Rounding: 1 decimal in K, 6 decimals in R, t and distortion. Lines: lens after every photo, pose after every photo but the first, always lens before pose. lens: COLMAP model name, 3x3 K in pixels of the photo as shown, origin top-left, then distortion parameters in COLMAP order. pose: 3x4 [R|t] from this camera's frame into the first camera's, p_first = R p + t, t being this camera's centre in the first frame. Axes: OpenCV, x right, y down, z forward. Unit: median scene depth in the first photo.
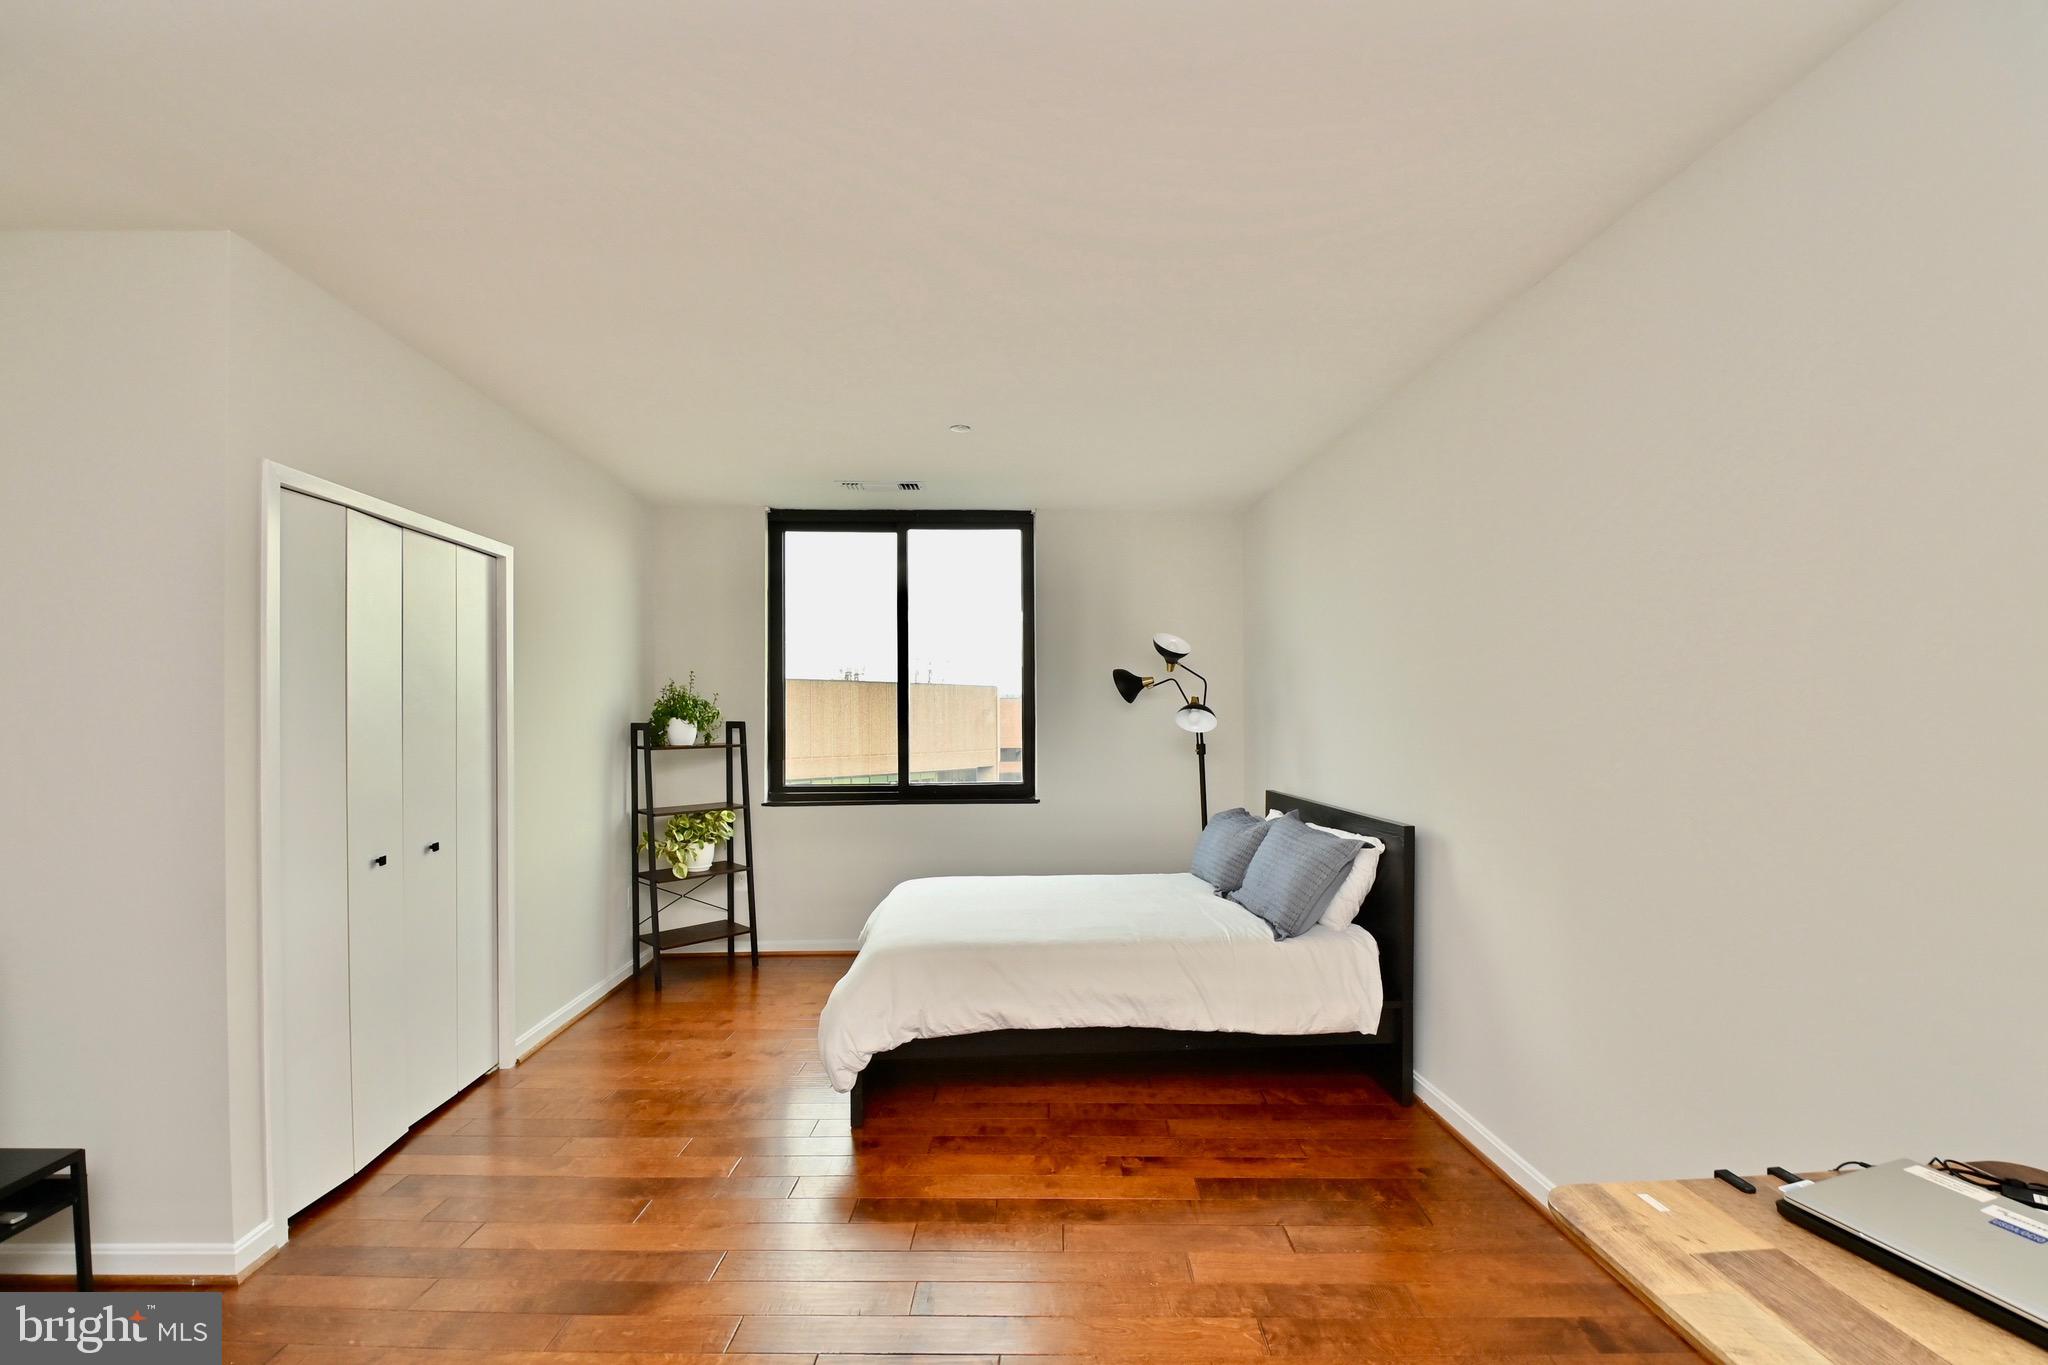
lens RADIAL K [[899.0, 0, 1027.1], [0, 899.0, 693.8], [0, 0, 1]] dist [0.002639, -0.014858]
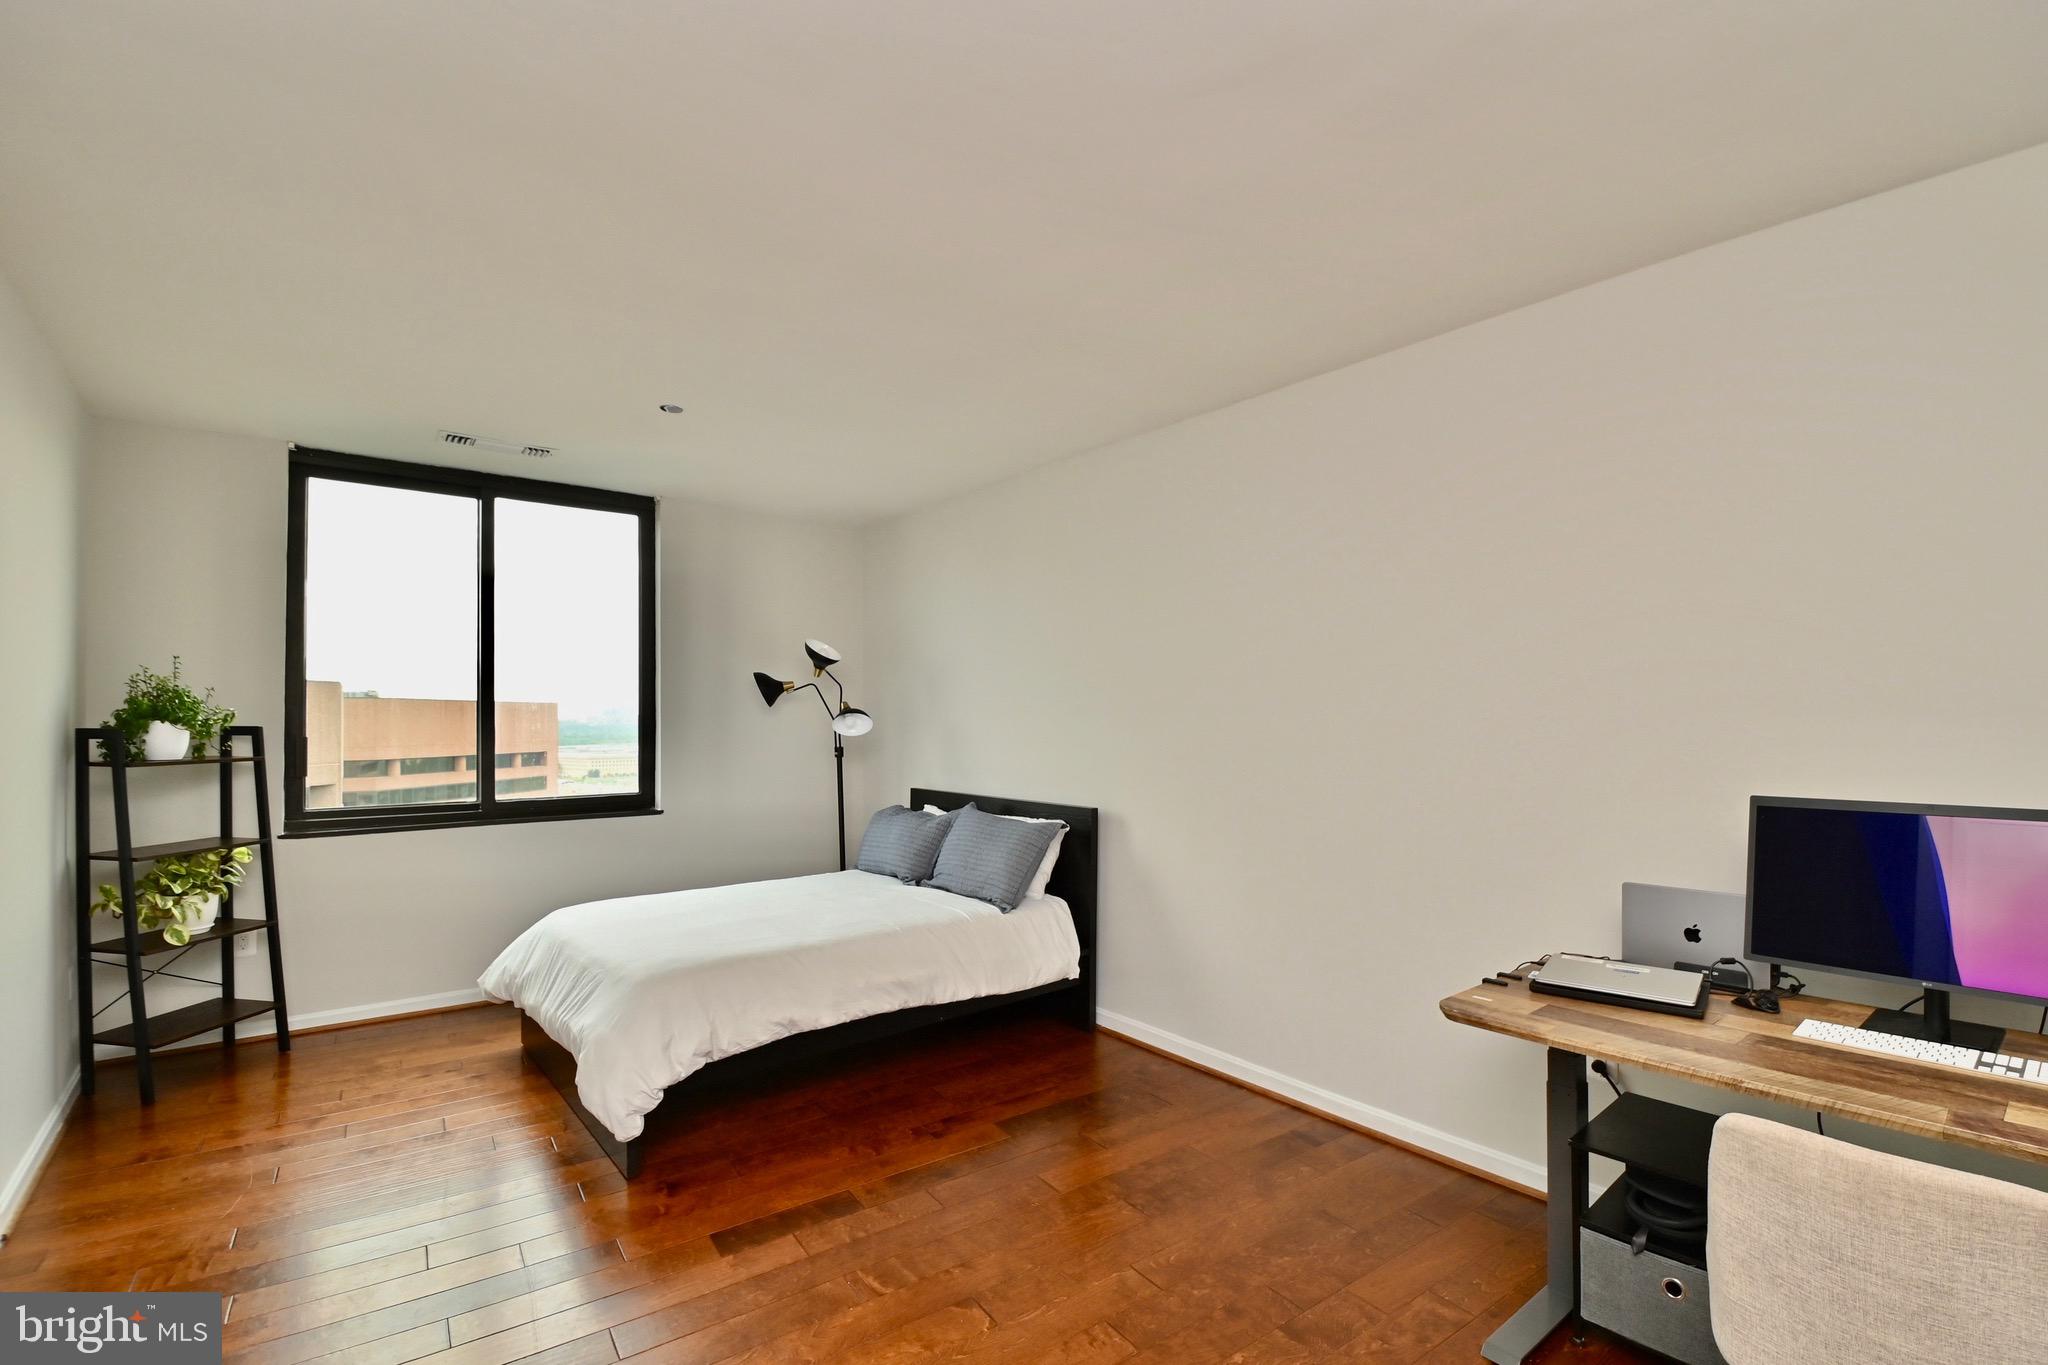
lens RADIAL K [[899.0, 0, 1045.8], [0, 899.0, 695.4], [0, 0, 1]] dist [0.002639, -0.014858]
pose [[0.803898, 0.018560, 0.594477, -0.246705], [-0.016089, 0.999826, -0.009459, 0.002074], [-0.594549, -0.001961, 0.804057, 0.022431]]
